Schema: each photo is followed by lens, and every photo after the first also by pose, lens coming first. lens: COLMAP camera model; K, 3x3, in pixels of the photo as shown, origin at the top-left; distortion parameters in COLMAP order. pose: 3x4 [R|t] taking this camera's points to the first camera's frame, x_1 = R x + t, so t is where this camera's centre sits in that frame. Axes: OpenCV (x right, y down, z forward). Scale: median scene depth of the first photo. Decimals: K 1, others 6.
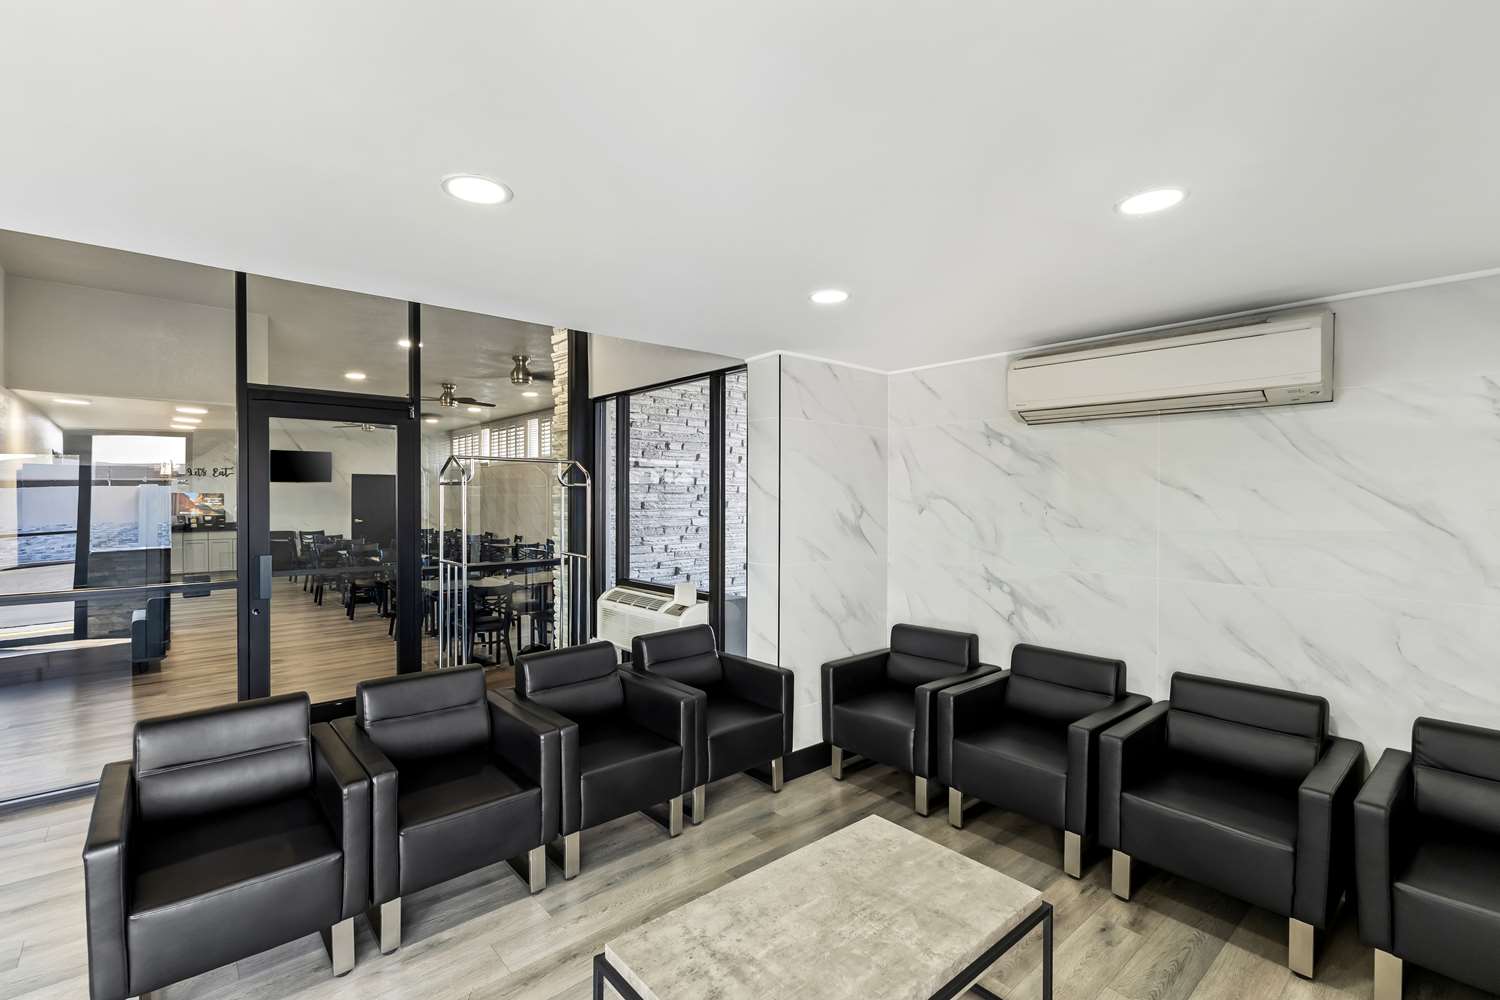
lens RADIAL K [[667.5, 0, 705.7], [0, 667.5, 510.8], [0, 0, 1]] dist [0.000784, -0.000547]
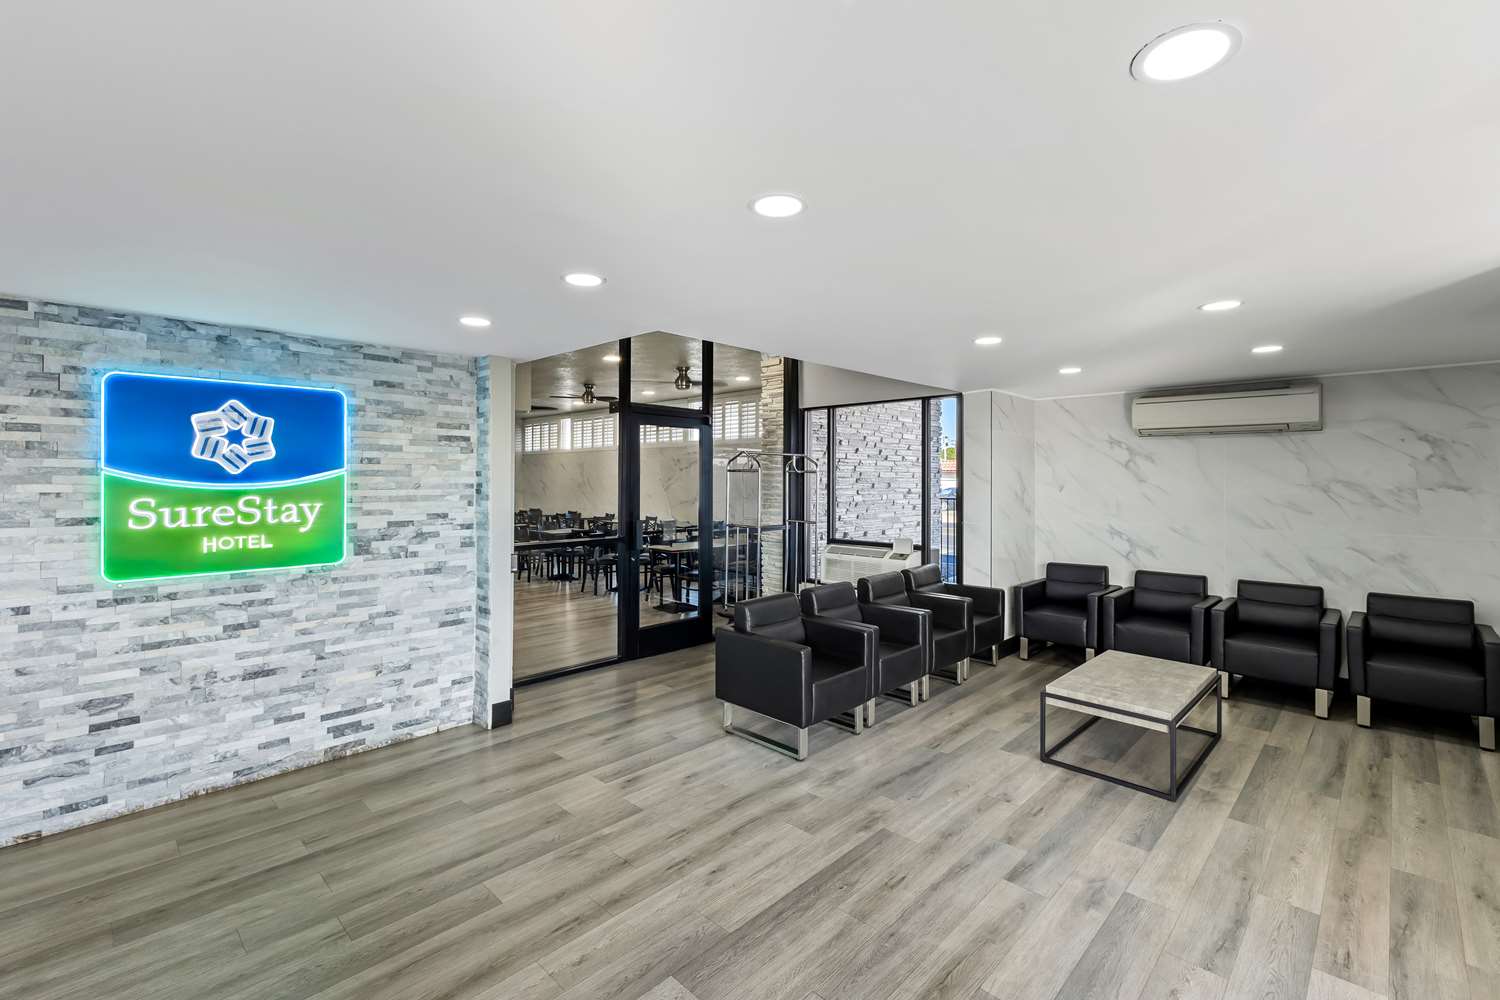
lens RADIAL K [[650.7, 0, 747.4], [0, 650.7, 485.7], [0, 0, 1]] dist [0.002470, -0.000171]
pose [[0.994708, 0.000847, 0.102743, -0.614020], [0.000497, 0.999915, -0.013058, 0.011698], [-0.102745, 0.013040, 0.994622, -0.468369]]
